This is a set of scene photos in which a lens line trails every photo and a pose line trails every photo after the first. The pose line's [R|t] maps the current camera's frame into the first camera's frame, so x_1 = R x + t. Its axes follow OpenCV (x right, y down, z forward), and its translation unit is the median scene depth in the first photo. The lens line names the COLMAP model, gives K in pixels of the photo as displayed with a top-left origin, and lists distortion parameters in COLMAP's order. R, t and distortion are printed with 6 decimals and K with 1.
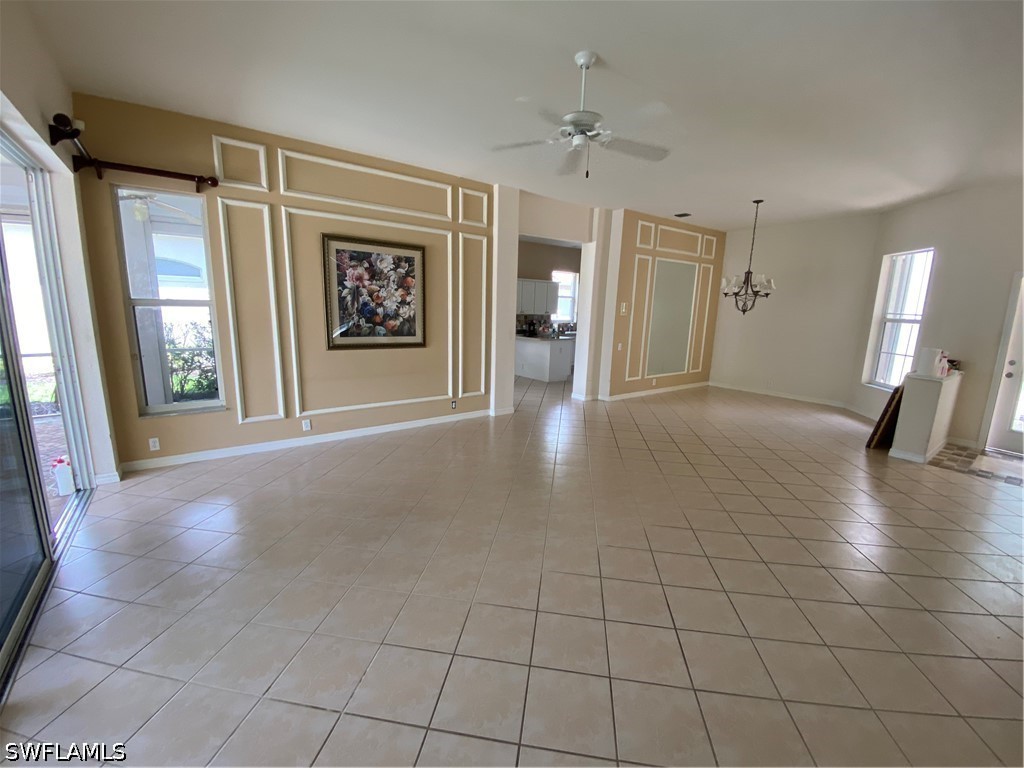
lens RADIAL K [[421.1, 0, 512.0], [0, 421.1, 384.0], [0, 0, 1]] dist [0.002929, 0.000003]
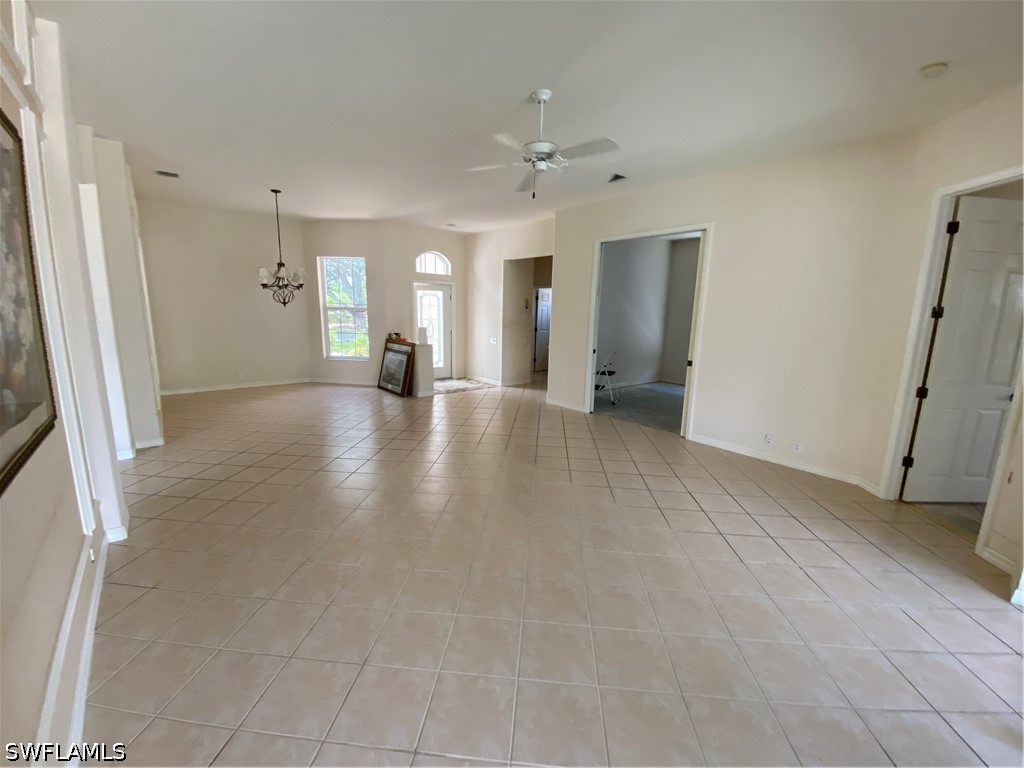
lens RADIAL K [[412.6, 0, 512.0], [0, 412.6, 384.0], [0, 0, 1]] dist [-0.022394, -0.000299]
pose [[-0.058605, -0.208922, 0.976175, -0.583331], [0.158719, 0.963467, 0.215731, -0.138810], [-0.985583, 0.167580, -0.023304, 0.655732]]
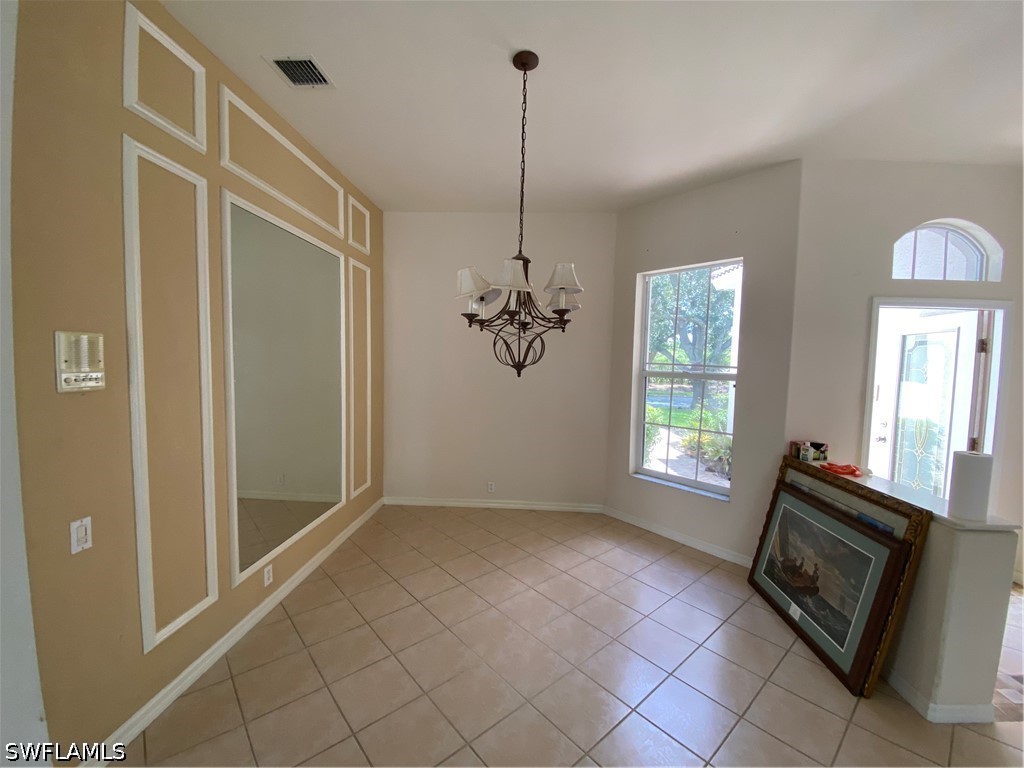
lens RADIAL K [[418.0, 0, 511.5], [0, 418.0, 395.5], [0, 0, 1]] dist [-0.023591, -0.000255]
pose [[0.645196, -0.075842, 0.760243, 0.347838], [0.137595, 0.990325, -0.017978, -0.176786], [-0.751525, 0.116205, 0.649390, 0.974533]]
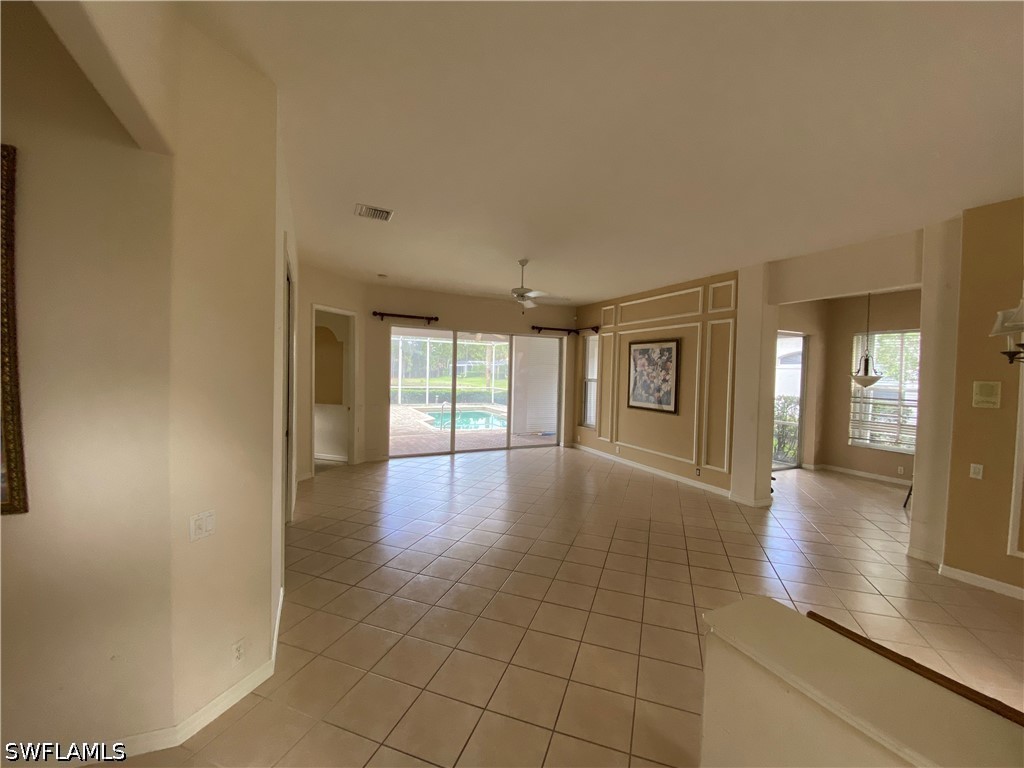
lens RADIAL K [[412.6, 0, 512.0], [0, 412.6, 384.0], [0, 0, 1]] dist [-0.022394, -0.000299]
pose [[-0.211521, -0.013474, -0.977281, 1.152844], [-0.223176, 0.974154, 0.034873, -0.117388], [0.951552, 0.225482, -0.209061, 0.807799]]
